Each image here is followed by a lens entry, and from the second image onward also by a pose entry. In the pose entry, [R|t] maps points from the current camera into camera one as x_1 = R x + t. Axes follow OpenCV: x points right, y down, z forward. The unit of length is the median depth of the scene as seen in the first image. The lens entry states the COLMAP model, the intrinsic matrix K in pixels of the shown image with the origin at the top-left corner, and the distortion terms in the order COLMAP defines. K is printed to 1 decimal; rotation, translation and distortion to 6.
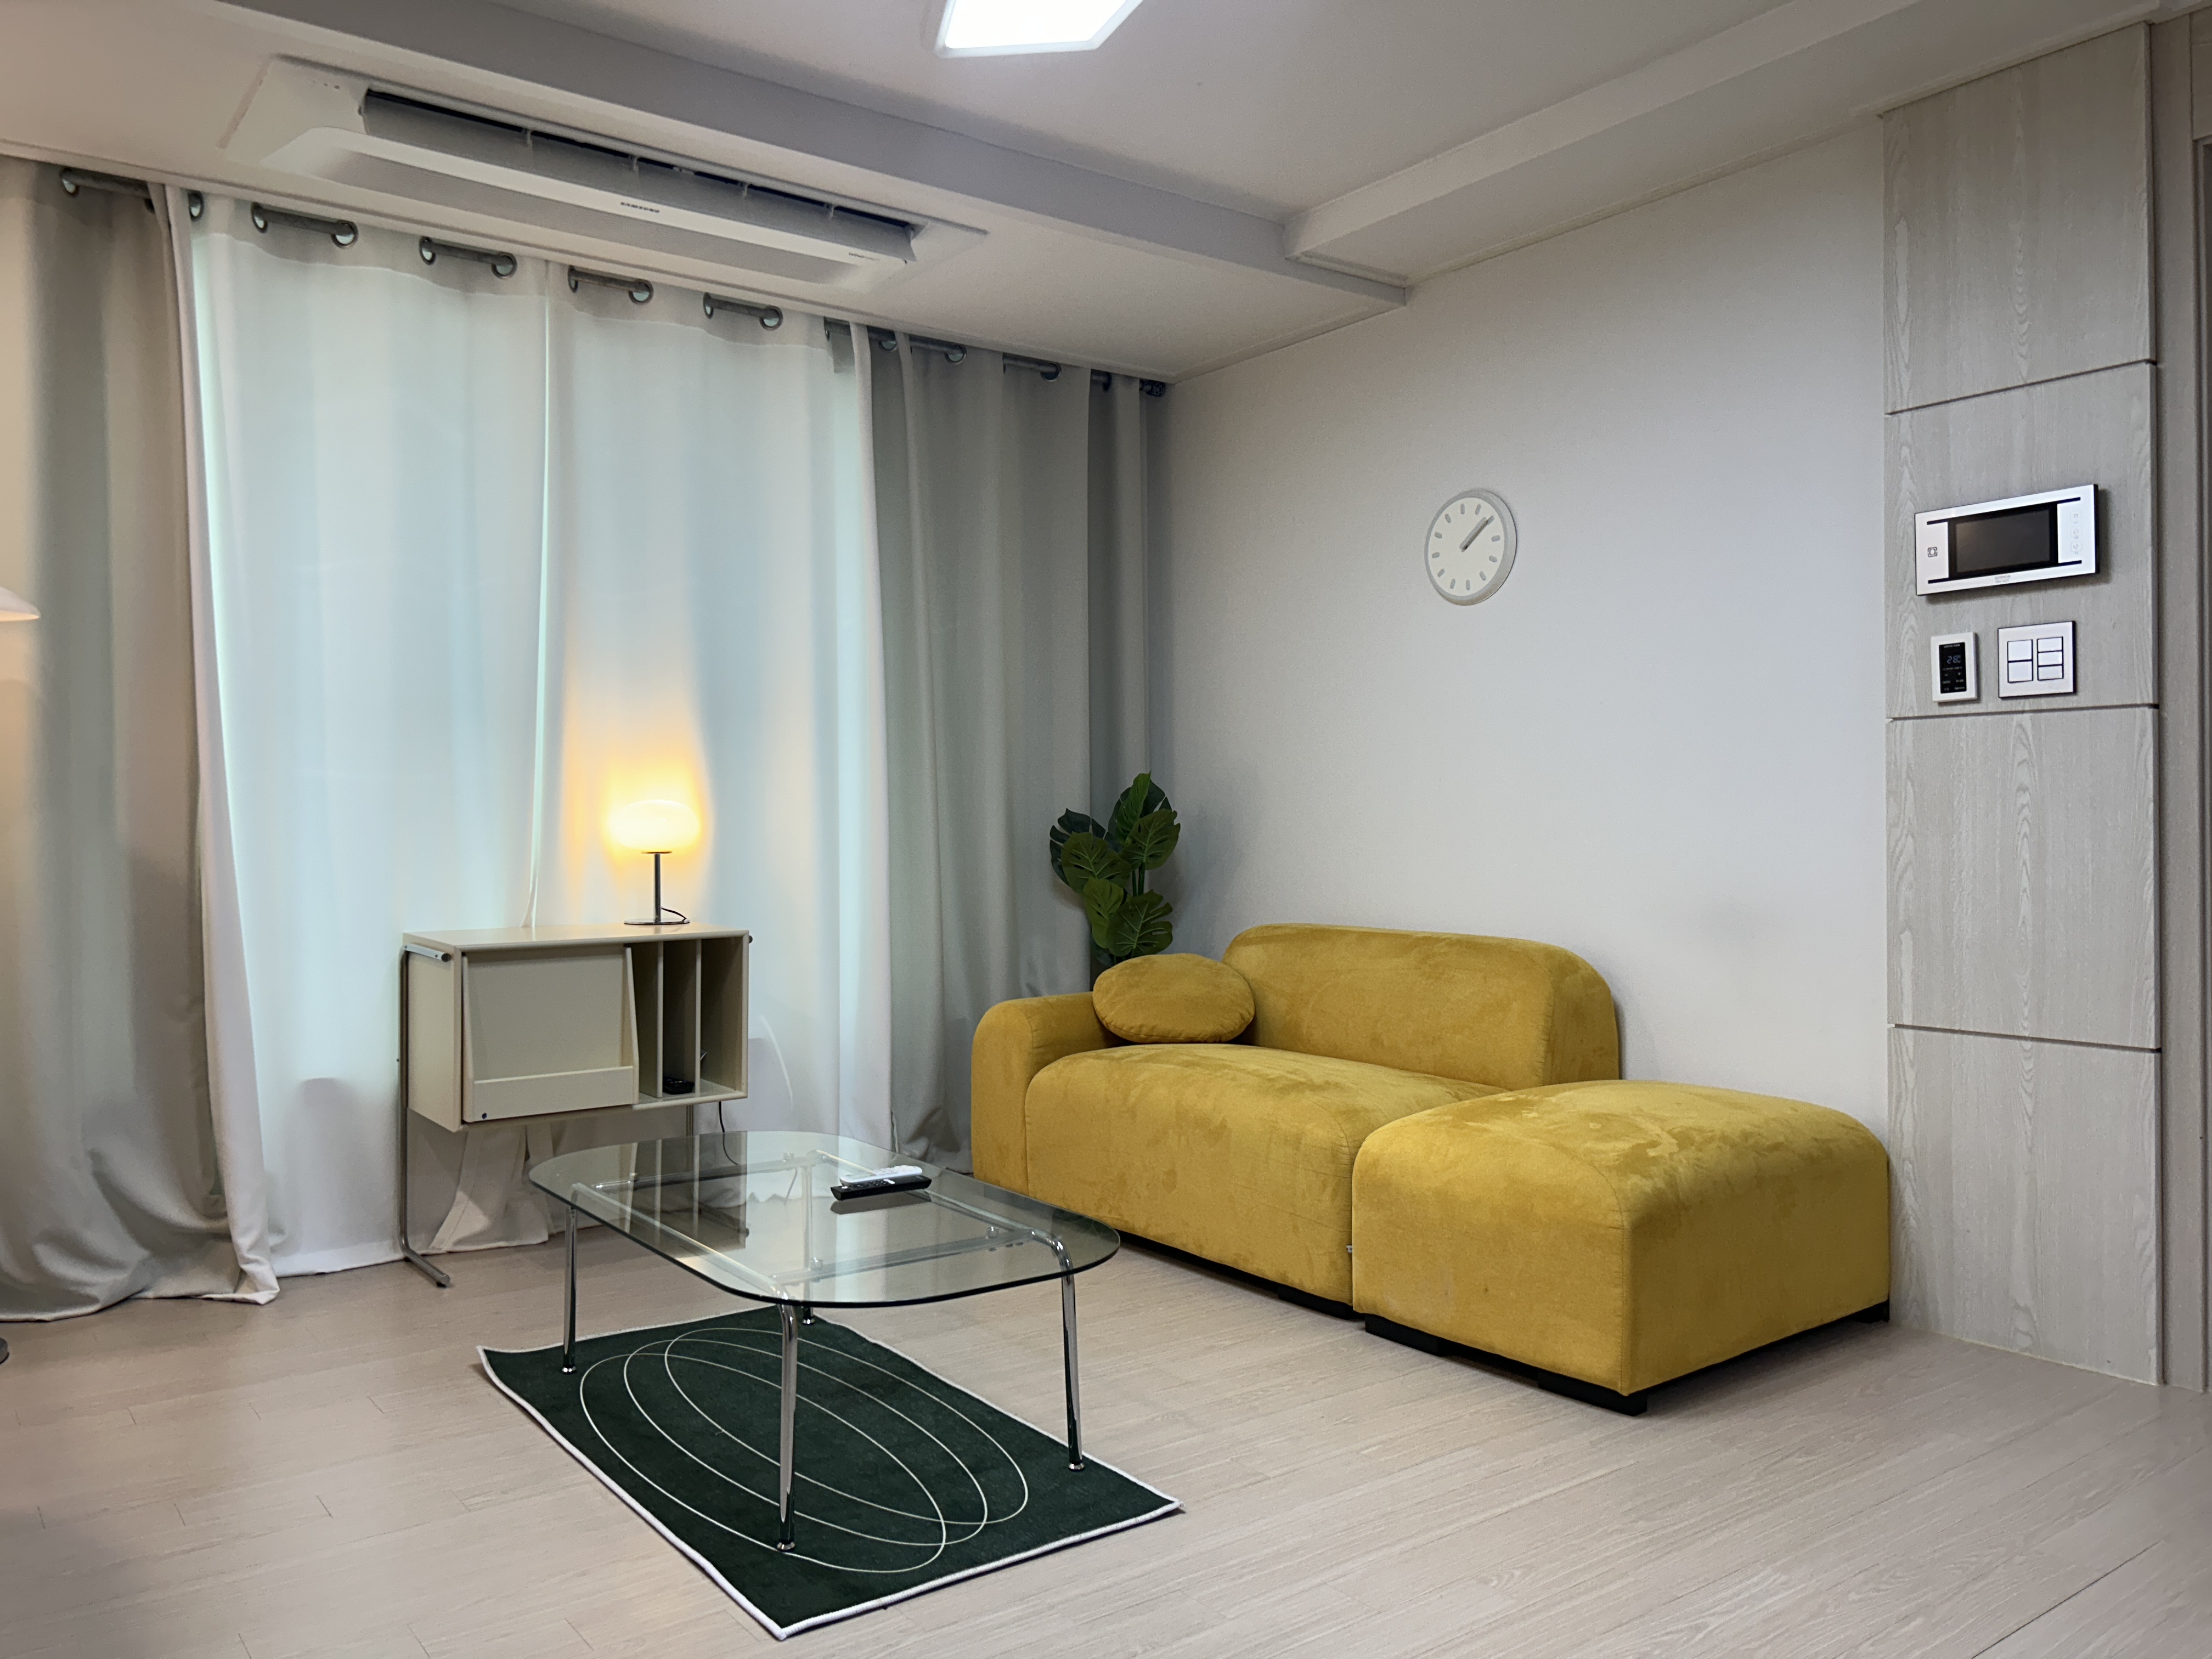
lens RADIAL K [[1673.3, 0, 1098.8], [0, 1673.3, 820.0], [0, 0, 1]] dist [0.053010, -0.057014]
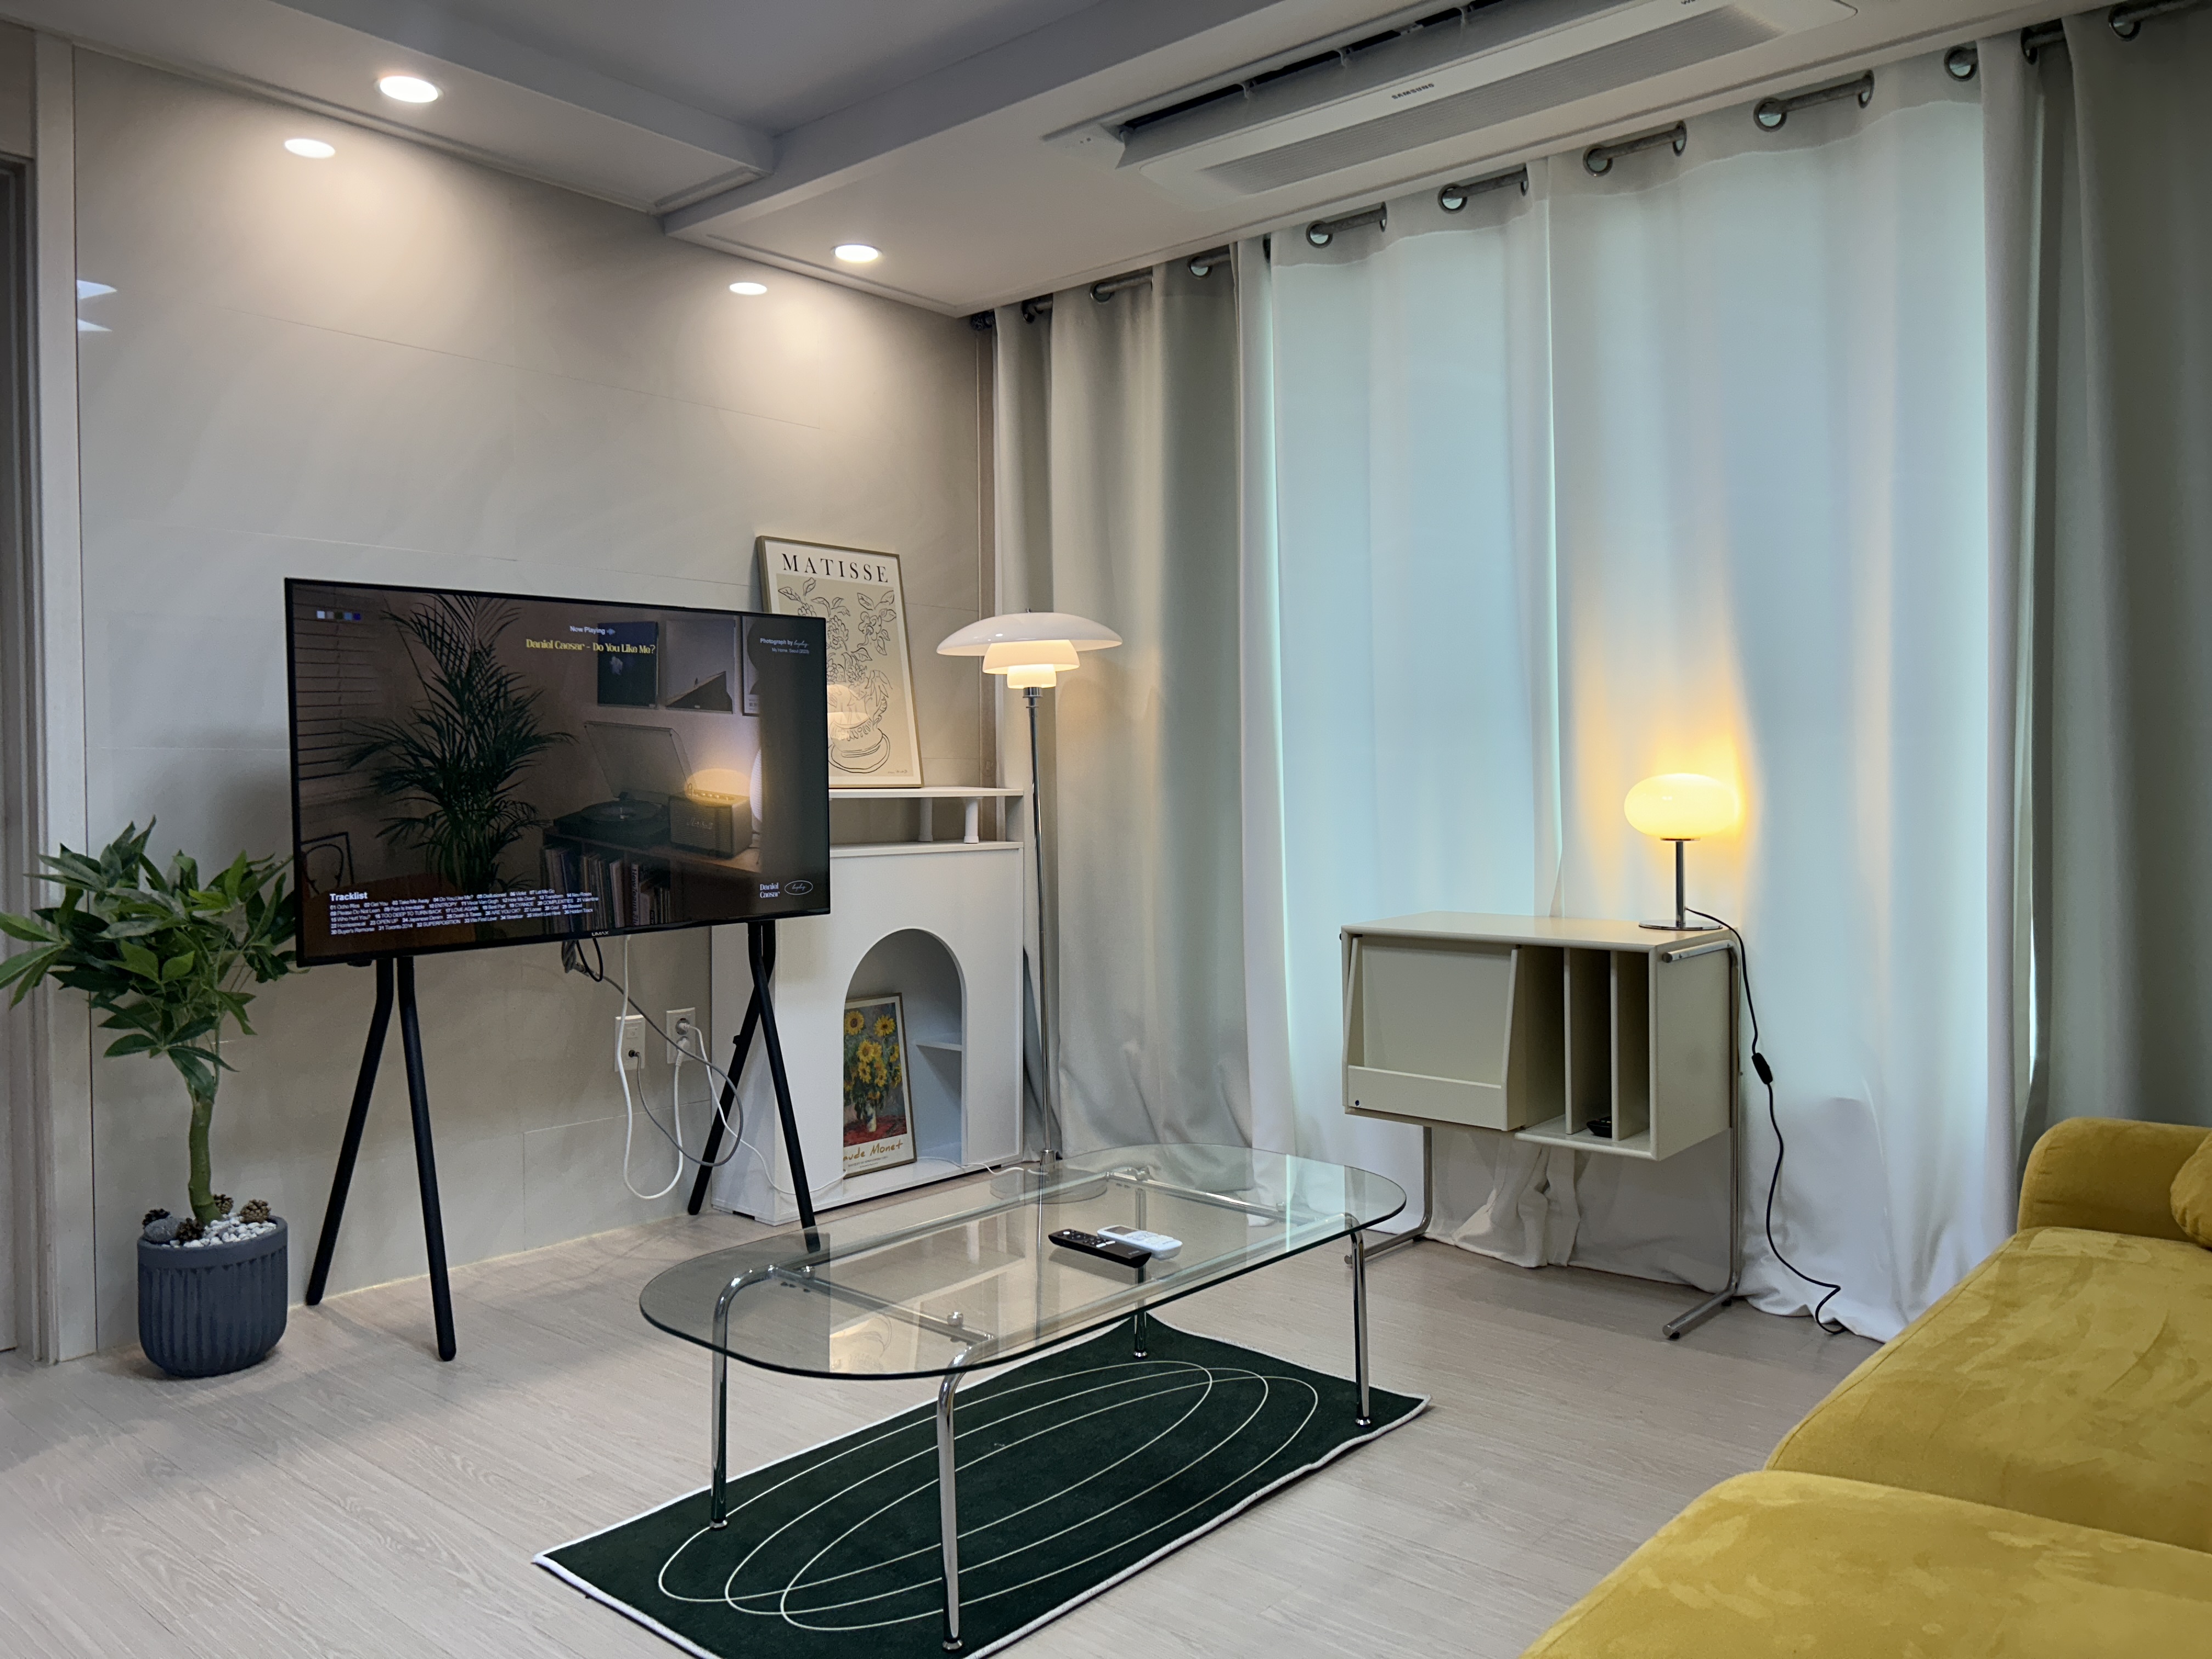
lens RADIAL K [[1673.3, 0, 1099.0], [0, 1673.3, 831.7], [0, 0, 1]] dist [0.053010, -0.057014]
pose [[0.195906, 0.034908, -0.980001, 0.514116], [0.003267, 0.999337, 0.036250, -0.015592], [0.980617, -0.010303, 0.195662, 0.623348]]
